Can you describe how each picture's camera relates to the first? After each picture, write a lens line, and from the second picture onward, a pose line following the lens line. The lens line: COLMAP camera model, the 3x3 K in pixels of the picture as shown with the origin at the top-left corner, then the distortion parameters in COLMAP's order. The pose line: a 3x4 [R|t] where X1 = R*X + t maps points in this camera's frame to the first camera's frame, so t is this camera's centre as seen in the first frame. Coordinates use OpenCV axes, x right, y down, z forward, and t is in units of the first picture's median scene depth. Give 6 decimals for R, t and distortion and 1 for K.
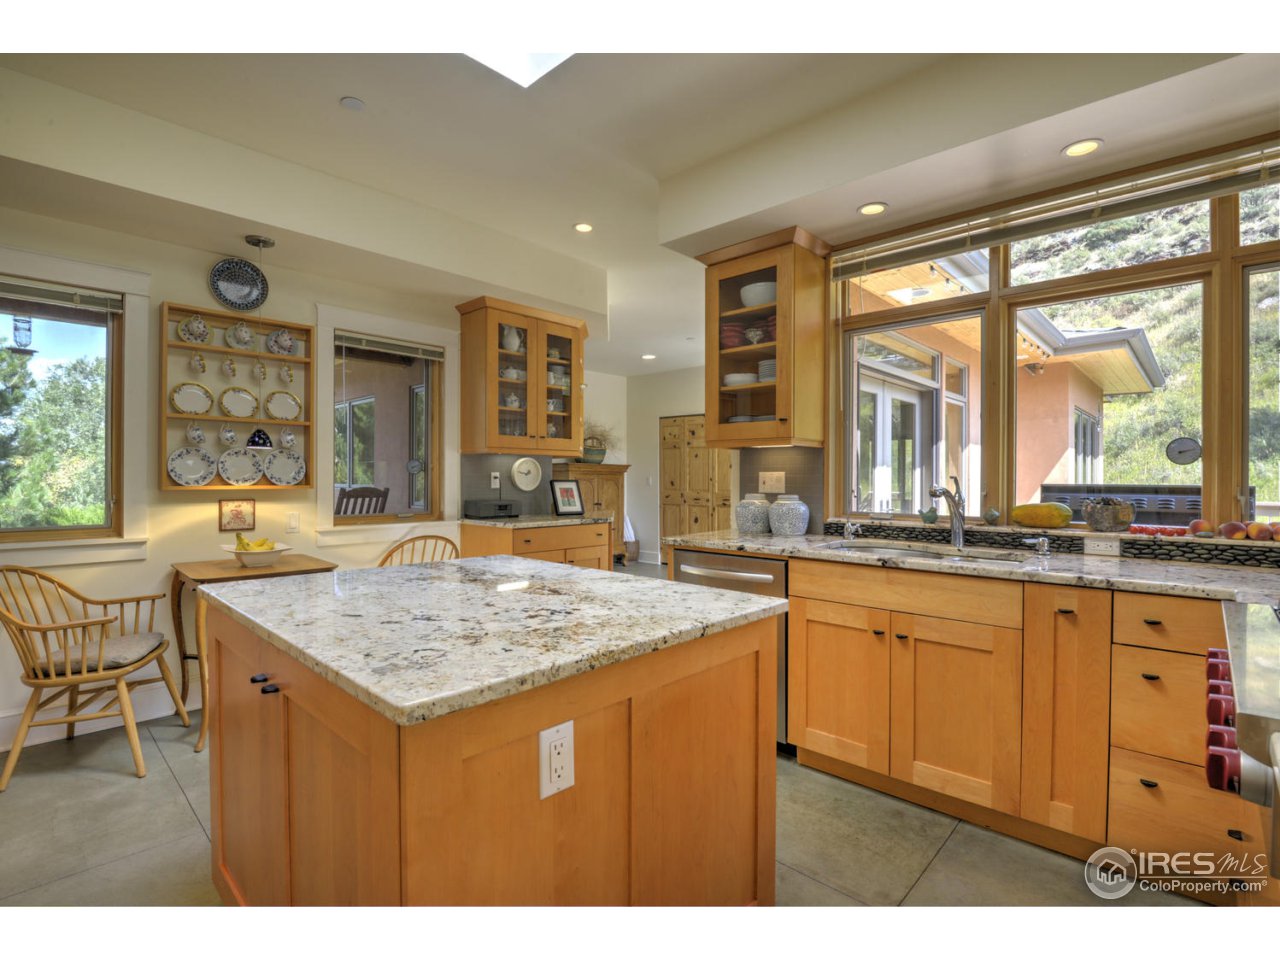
lens RADIAL K [[605.9, 0, 642.6], [0, 605.9, 479.1], [0, 0, 1]] dist [-0.012082, -0.000470]
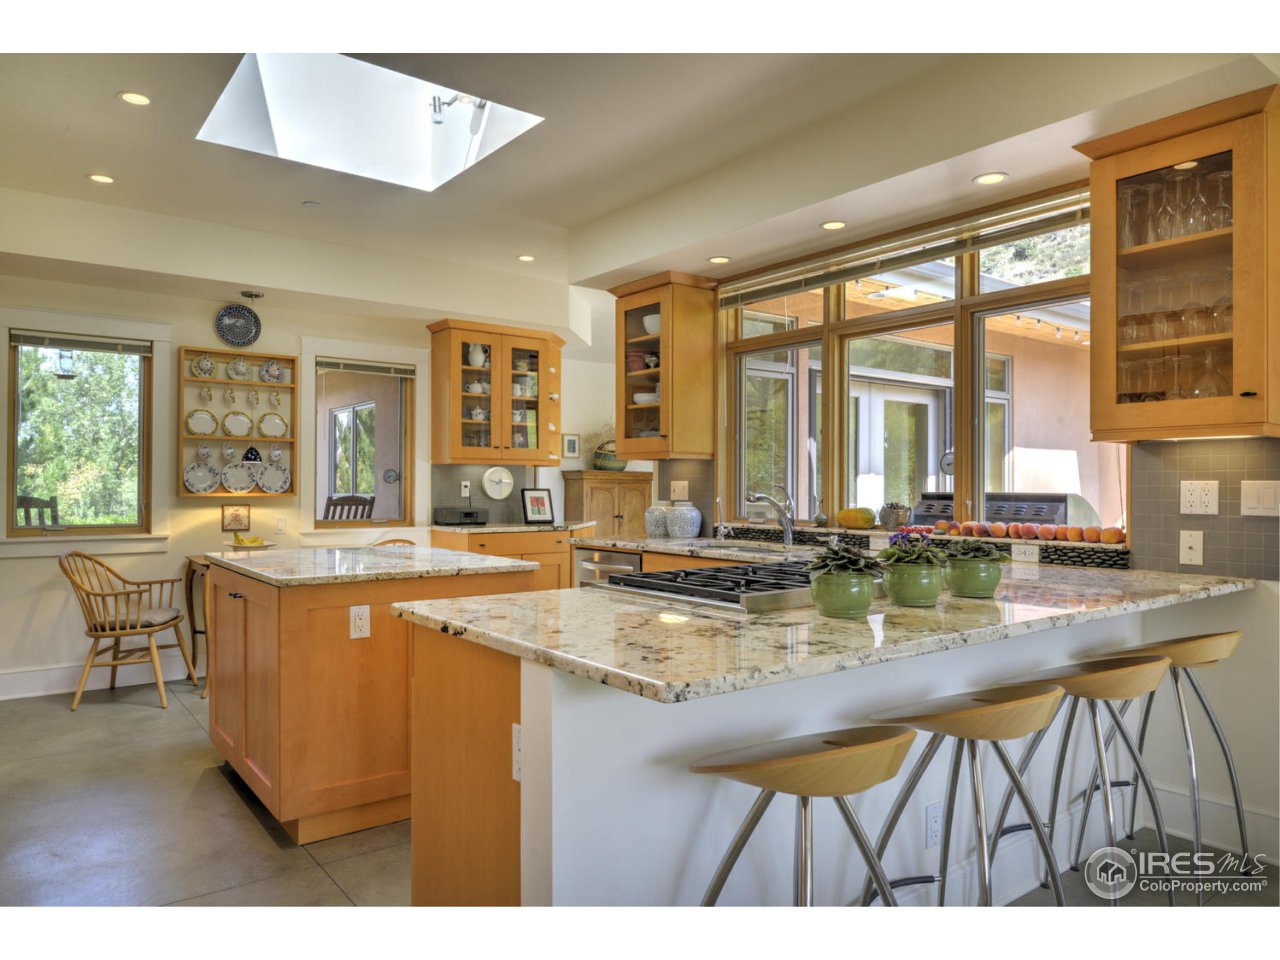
lens RADIAL K [[871.4, 0, 644.3], [0, 871.4, 476.5], [0, 0, 1]] dist [0.000925, 0.009556]
pose [[0.985086, -0.002412, -0.172043, 0.445898], [-0.000075, 0.999896, -0.014444, 0.002771], [0.172060, 0.014241, 0.984984, -0.595598]]
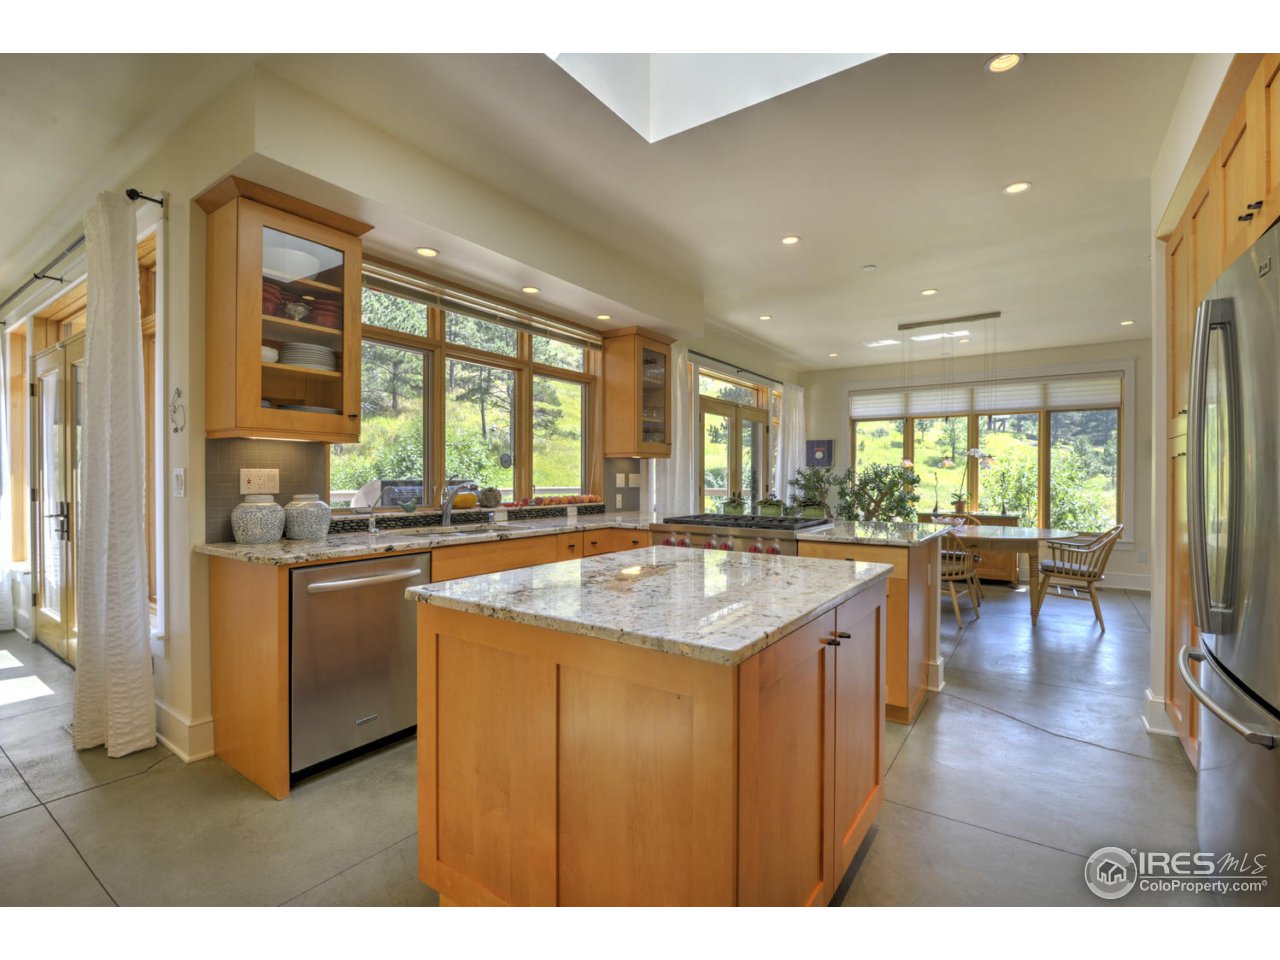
lens RADIAL K [[652.8, 0, 640.6], [0, 652.8, 479.3], [0, 0, 1]] dist [-0.004633, -0.003479]
pose [[-0.190935, -0.009783, 0.981554, -0.815173], [-0.004229, 0.999949, 0.009144, -0.007882], [-0.981594, -0.002405, -0.190967, 0.693150]]
